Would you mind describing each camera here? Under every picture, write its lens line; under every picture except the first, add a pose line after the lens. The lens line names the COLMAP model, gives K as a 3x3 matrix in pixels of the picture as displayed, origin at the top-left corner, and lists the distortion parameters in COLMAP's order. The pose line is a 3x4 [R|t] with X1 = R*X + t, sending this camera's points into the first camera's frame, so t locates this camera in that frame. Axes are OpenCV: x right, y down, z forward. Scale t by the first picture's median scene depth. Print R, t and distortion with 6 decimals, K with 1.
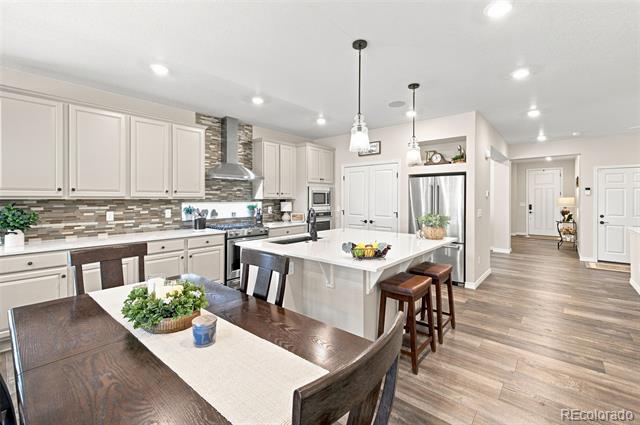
lens RADIAL K [[274.2, 0, 323.7], [0, 274.2, 198.0], [0, 0, 1]] dist [0.005477, -0.000305]
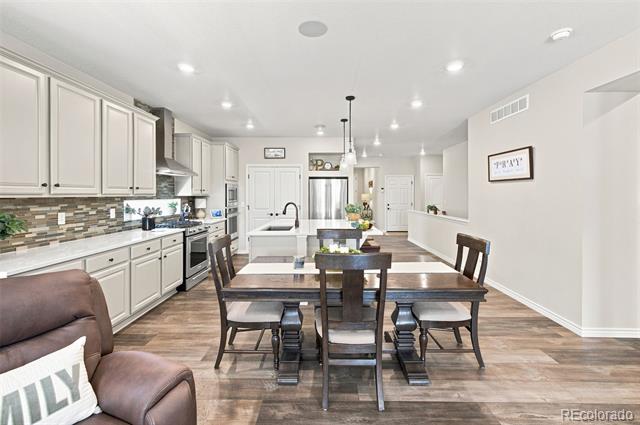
lens RADIAL K [[274.2, 0, 324.7], [0, 274.2, 195.4], [0, 0, 1]] dist [0.005477, -0.000305]
pose [[0.772653, -0.005188, 0.634807, -0.592974], [0.002840, 0.999985, 0.004715, -0.002054], [-0.634822, -0.001841, 0.772656, -0.076673]]
